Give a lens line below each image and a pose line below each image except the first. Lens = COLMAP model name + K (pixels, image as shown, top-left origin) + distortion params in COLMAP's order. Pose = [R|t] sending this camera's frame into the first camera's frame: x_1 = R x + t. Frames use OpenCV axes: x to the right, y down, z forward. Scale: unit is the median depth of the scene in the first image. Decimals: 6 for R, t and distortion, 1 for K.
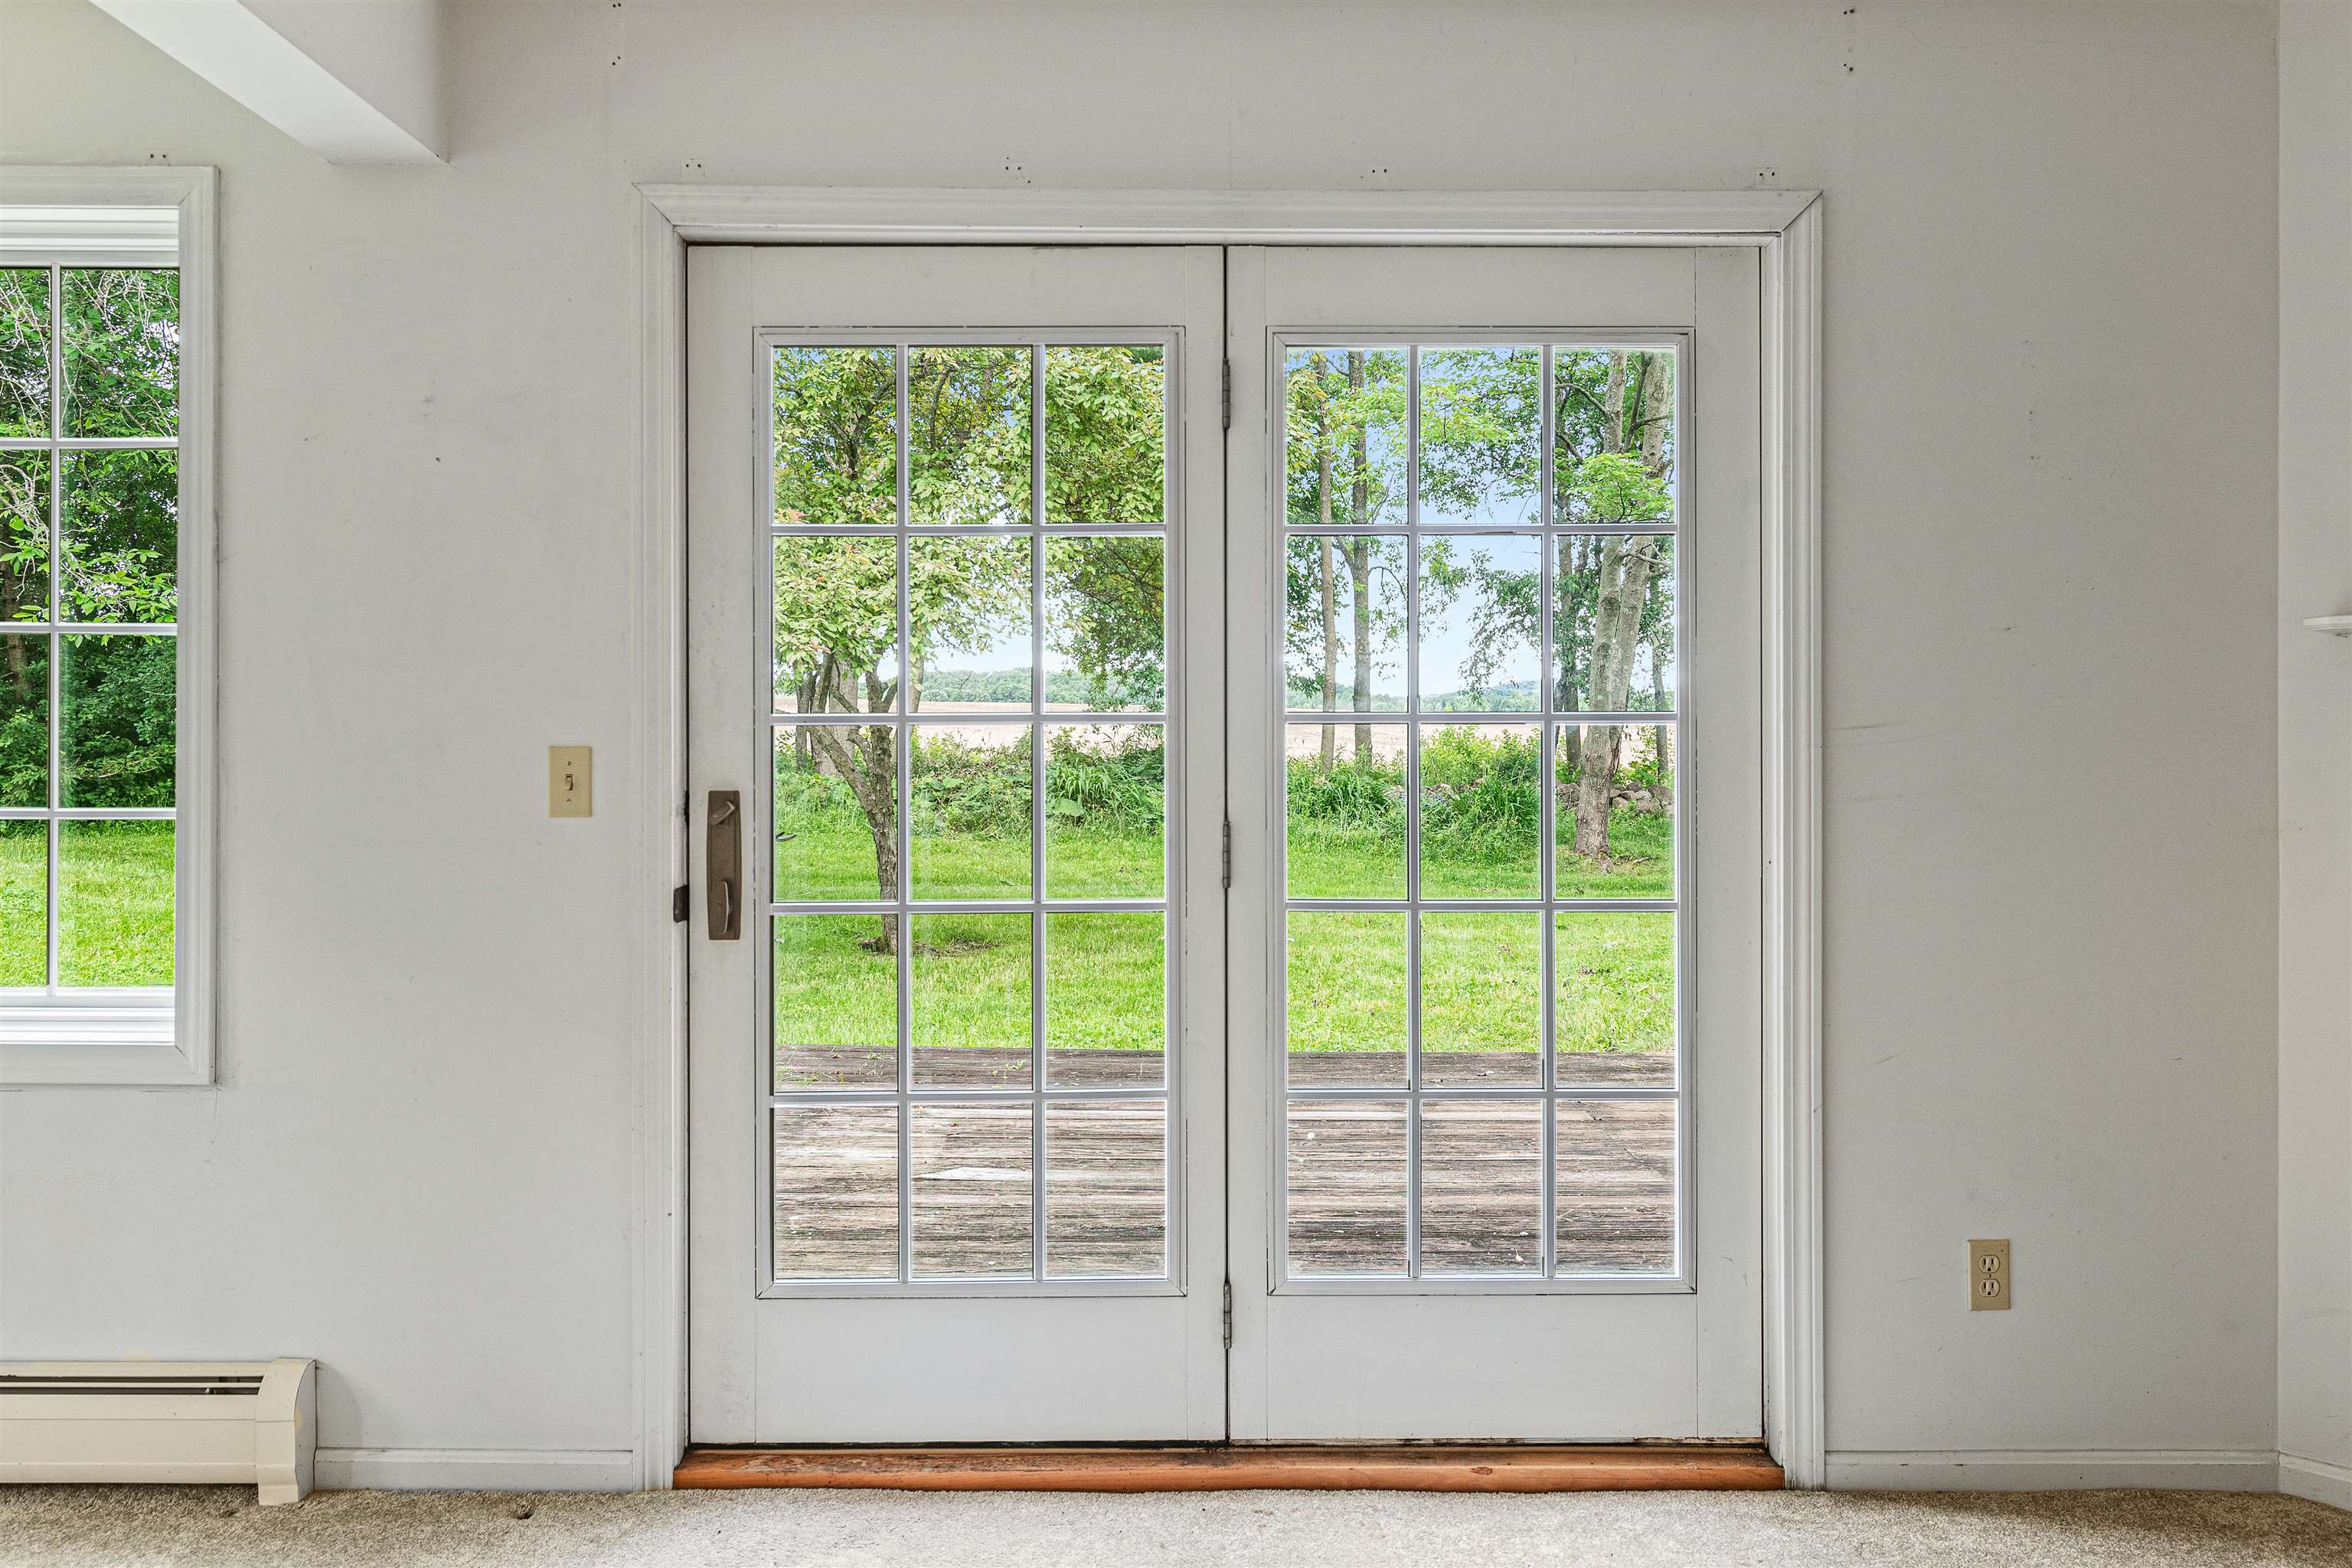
lens RADIAL K [[1853.6, 0, 1168.8], [0, 1853.6, 730.7], [0, 0, 1]] dist [0.009225, -0.007547]
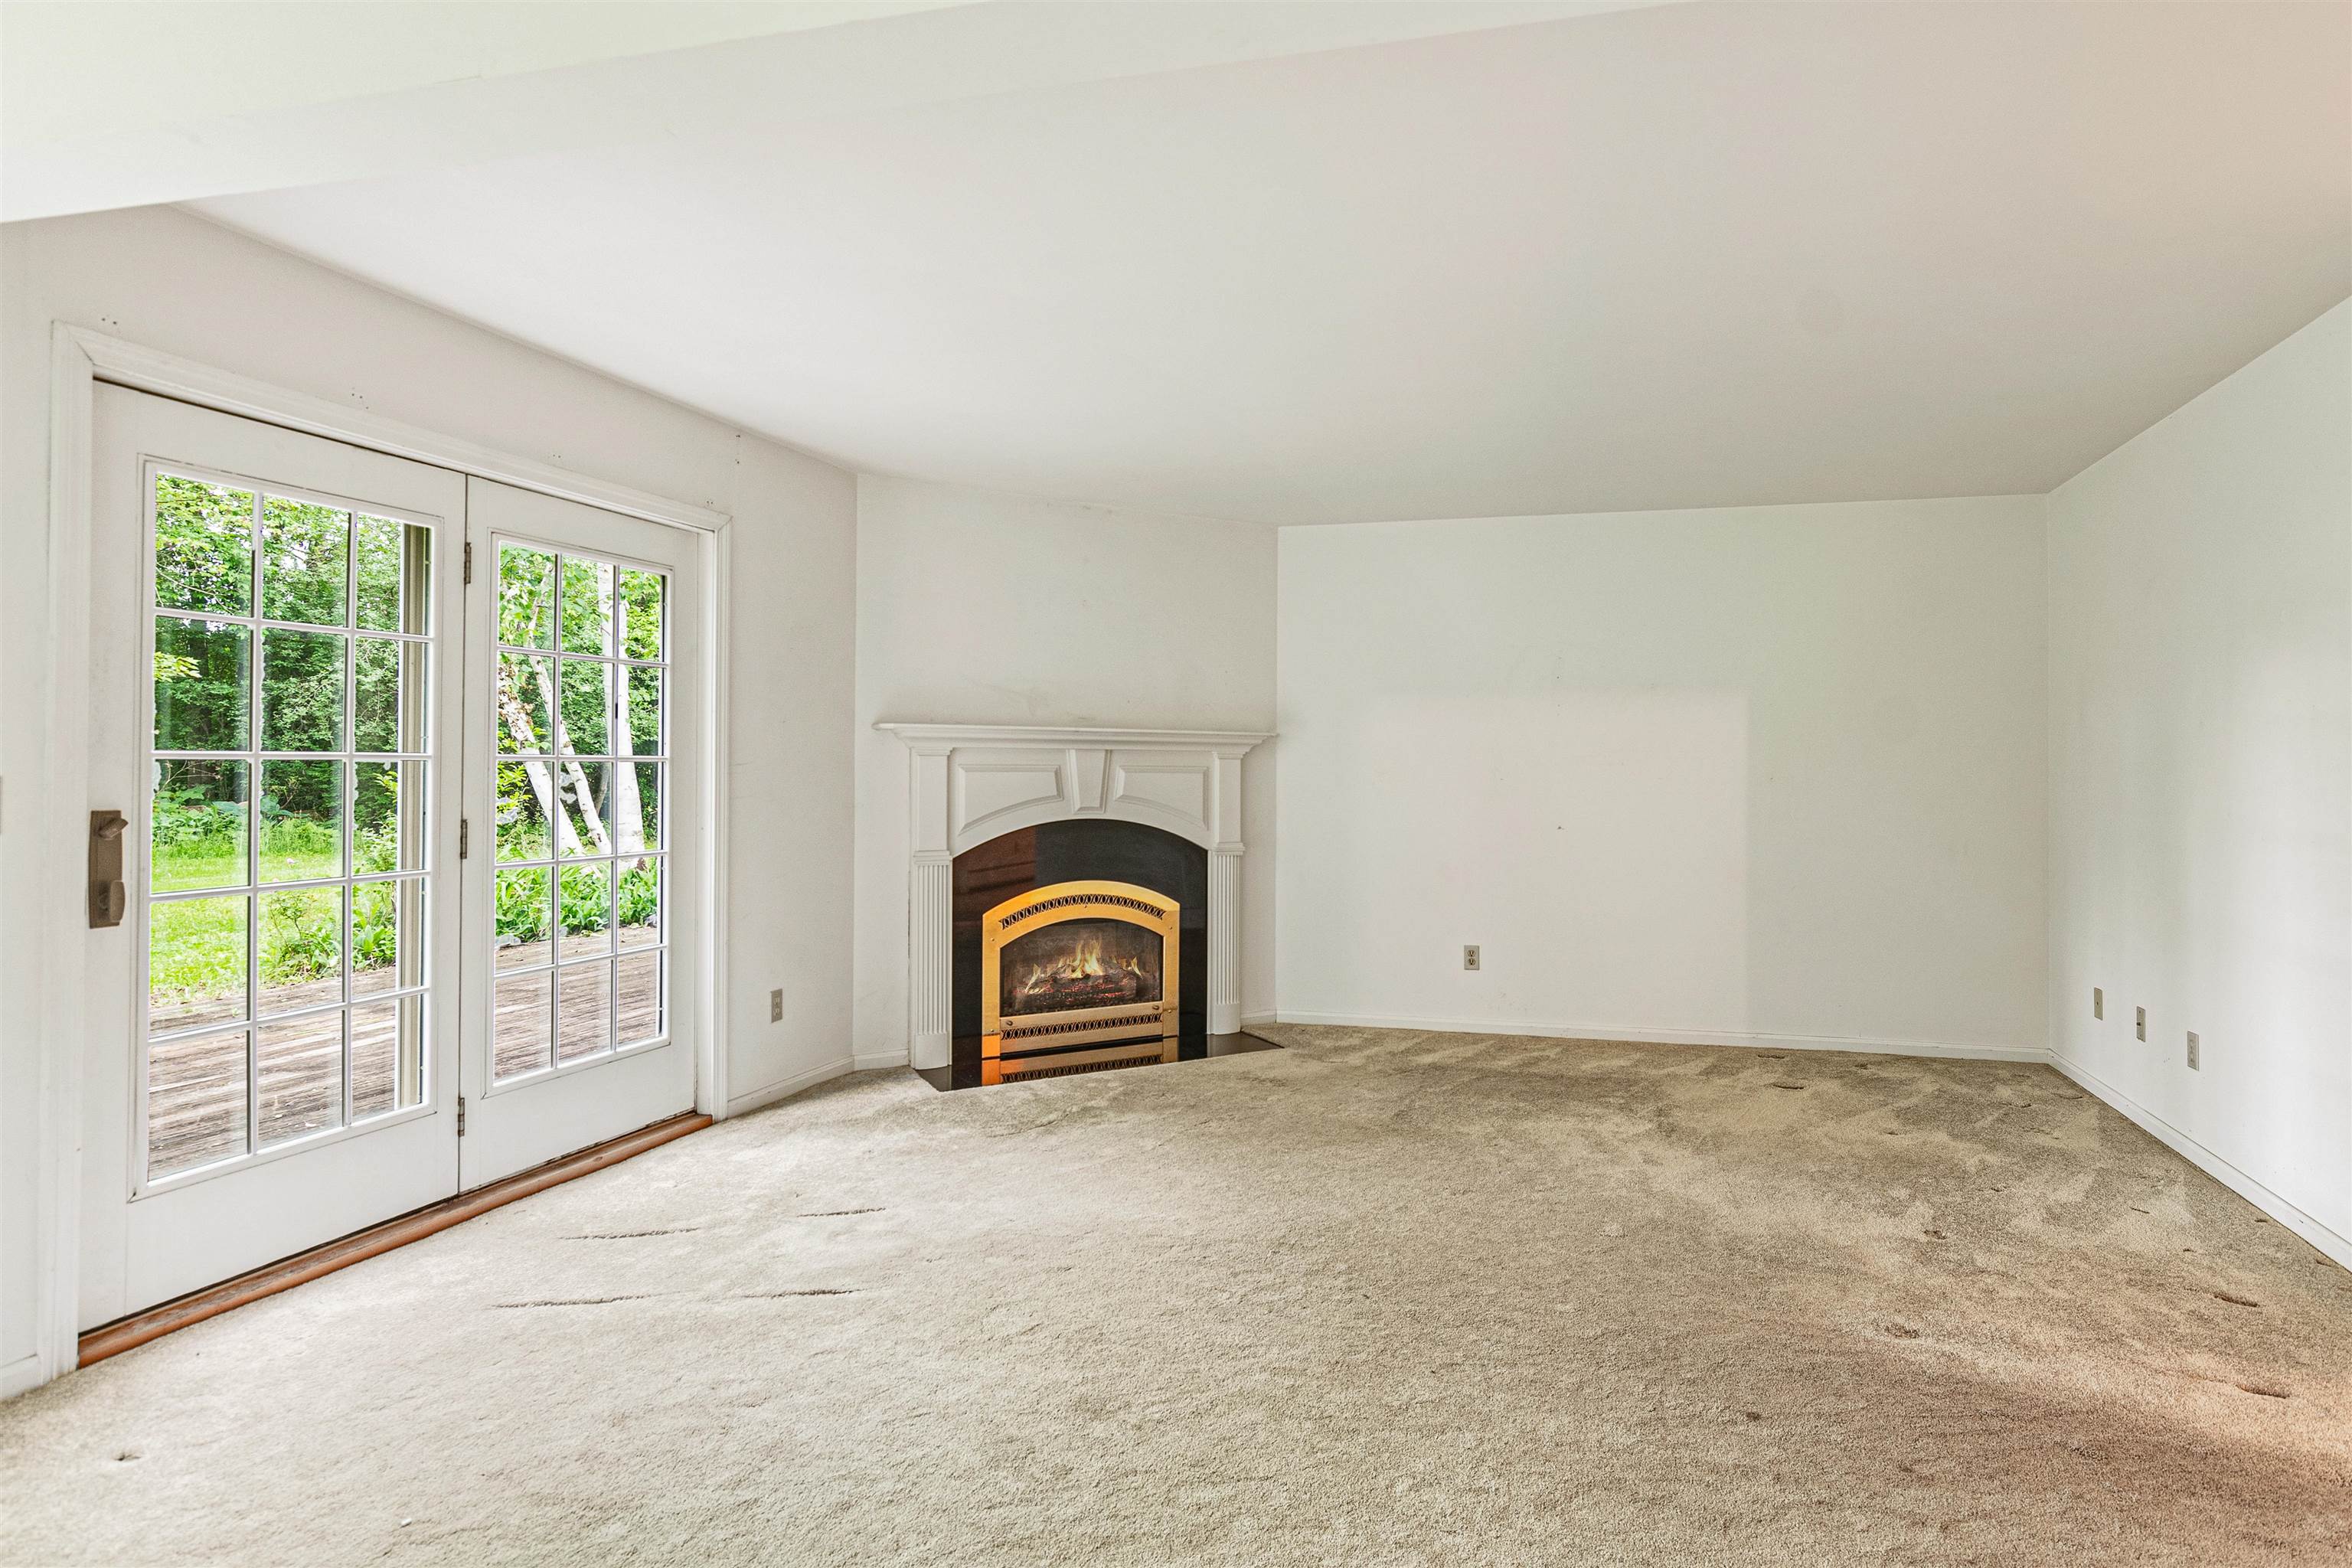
lens RADIAL K [[1235.6, 0, 1323.4], [0, 1235.6, 759.3], [0, 0, 1]] dist [0.004583, -0.002428]
pose [[0.243467, 0.008183, 0.969875, -0.866970], [-0.006108, 0.999958, -0.006903, -0.002492], [-0.969890, -0.004243, 0.243506, -0.016986]]
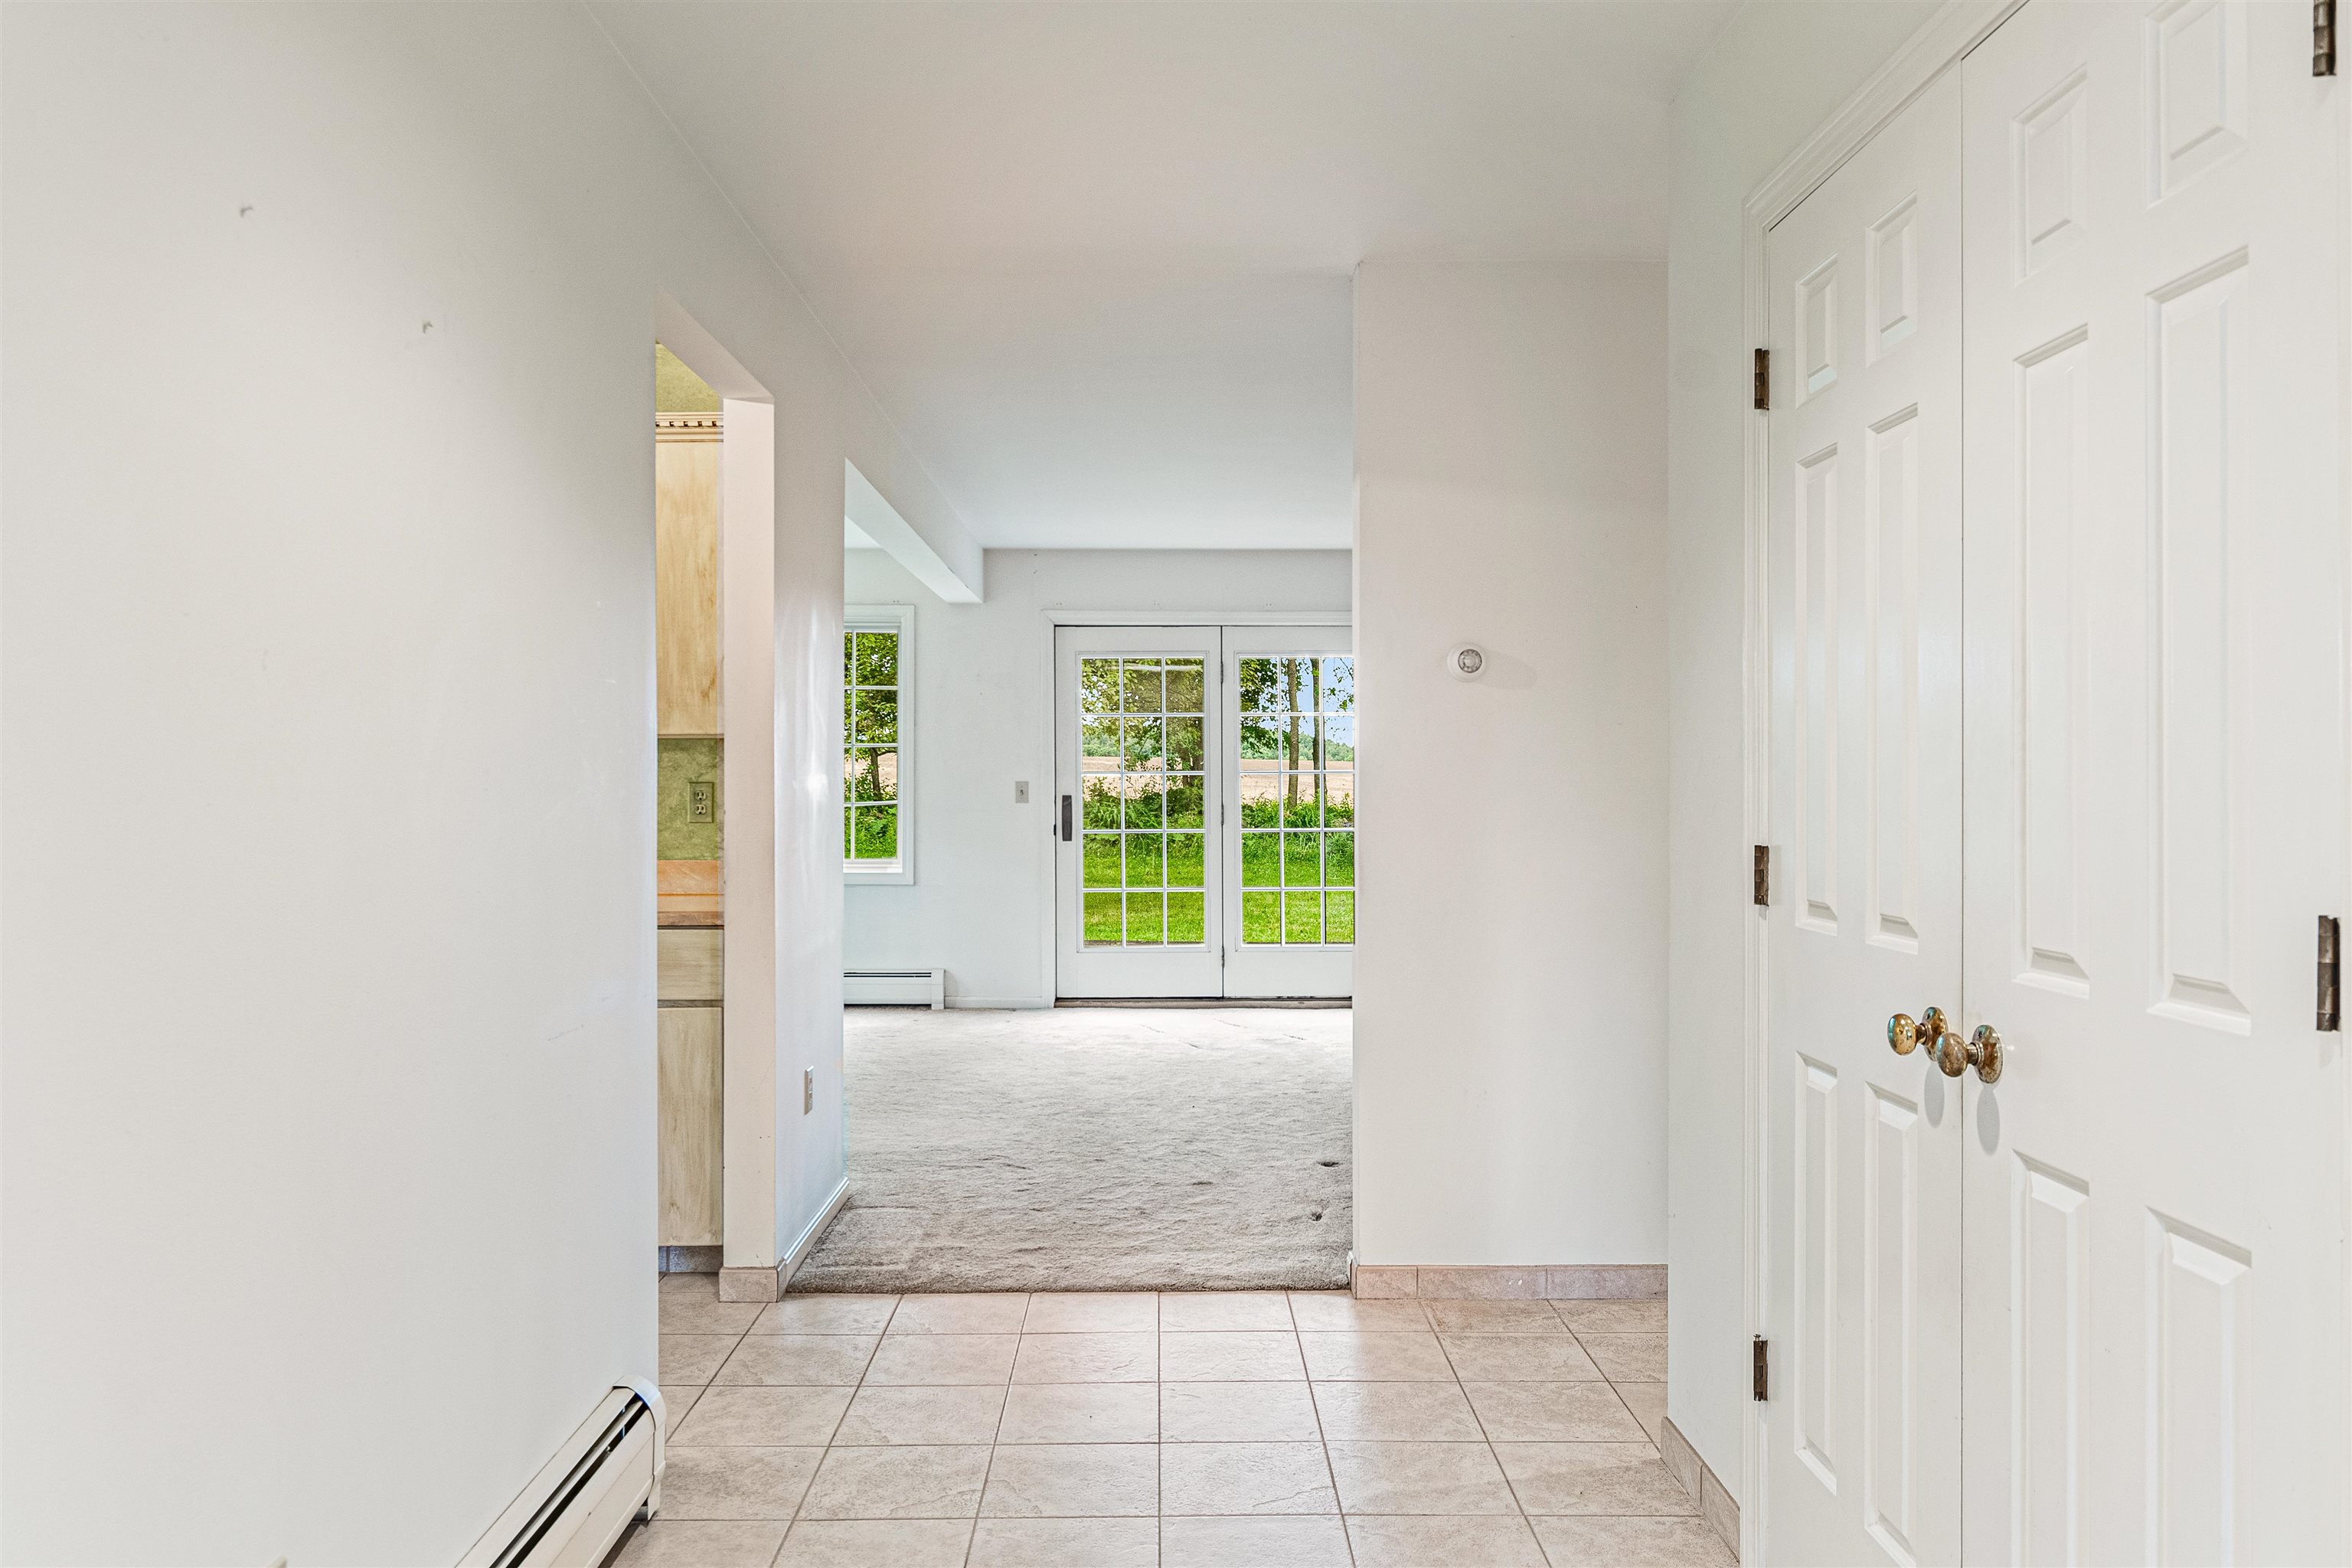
lens RADIAL K [[1677.3, 0, 1183.7], [0, 1677.3, 775.9], [0, 0, 1]] dist [0.003683, 0.000054]
pose [[0.999937, -0.002096, 0.011045, -0.068952], [0.002116, 0.999996, -0.001791, 0.004376], [-0.011041, 0.001815, 0.999937, -1.941712]]
